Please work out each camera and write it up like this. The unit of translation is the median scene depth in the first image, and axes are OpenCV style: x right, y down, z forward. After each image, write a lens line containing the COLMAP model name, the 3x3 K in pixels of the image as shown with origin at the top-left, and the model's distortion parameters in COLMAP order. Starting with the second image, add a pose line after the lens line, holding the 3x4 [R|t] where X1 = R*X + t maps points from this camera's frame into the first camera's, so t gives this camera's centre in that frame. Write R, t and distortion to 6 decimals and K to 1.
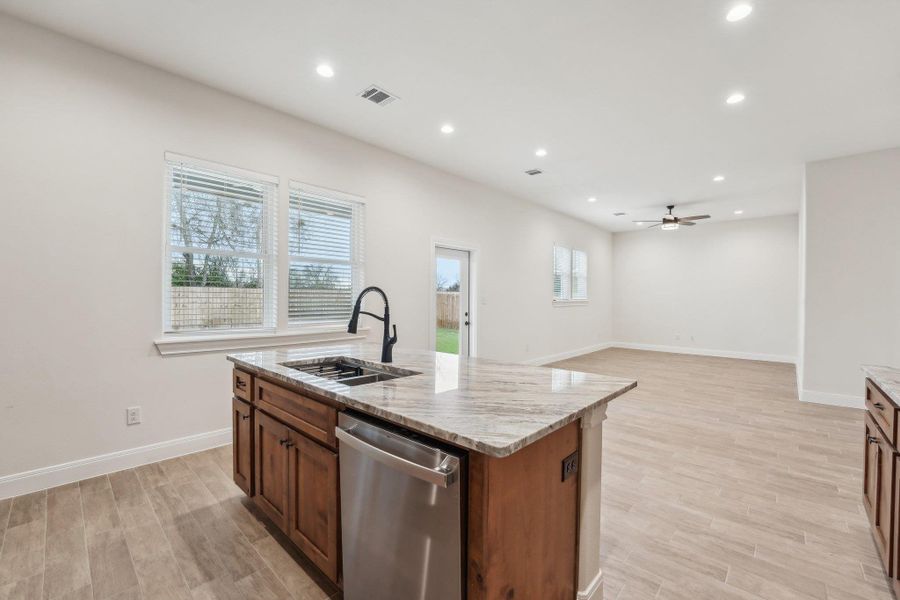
lens RADIAL K [[382.1, 0, 446.3], [0, 382.1, 294.4], [0, 0, 1]] dist [-0.025465, 0.002000]
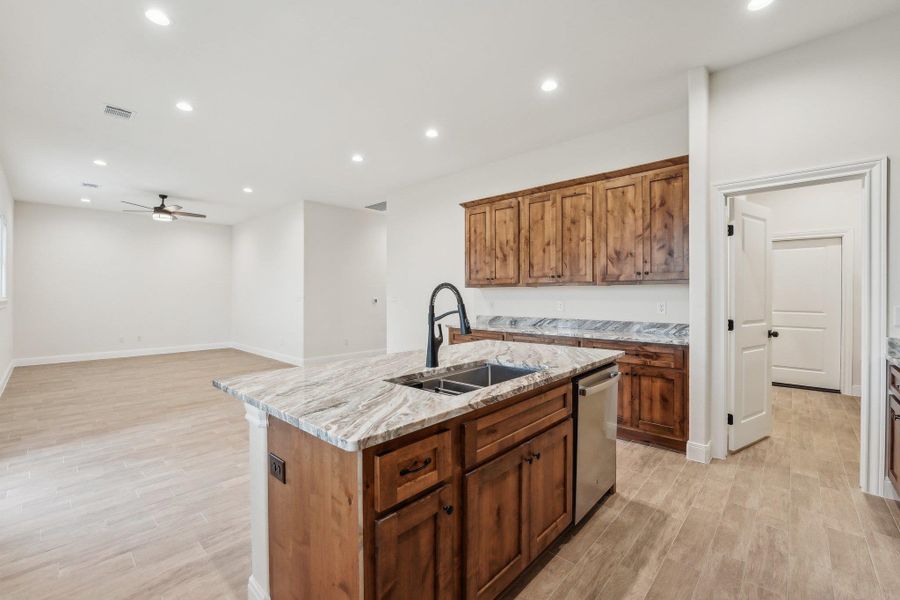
lens RADIAL K [[382.1, 0, 450.0], [0, 382.1, 292.0], [0, 0, 1]] dist [-0.025465, 0.002000]
pose [[0.001946, 0.002376, 0.999995, -1.074331], [-0.006639, 0.999975, -0.002363, 0.002638], [-0.999976, -0.006635, 0.001962, 0.965763]]
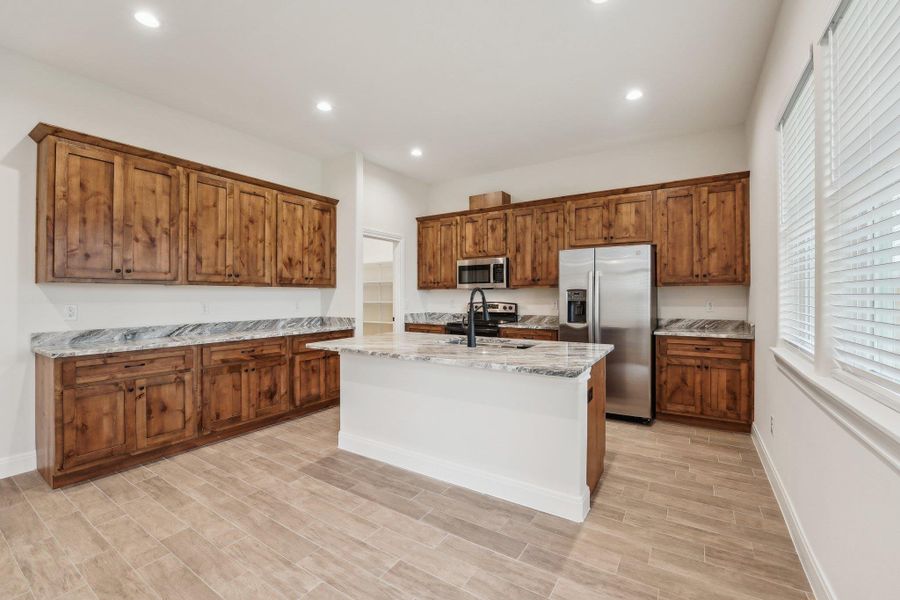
lens RADIAL K [[382.1, 0, 441.8], [0, 382.1, 293.3], [0, 0, 1]] dist [-0.025465, 0.002000]
pose [[-0.988129, -0.005589, -0.153527, 0.137479], [-0.003204, 0.999870, -0.015780, 0.022210], [0.153596, -0.015101, -0.988018, 2.259593]]
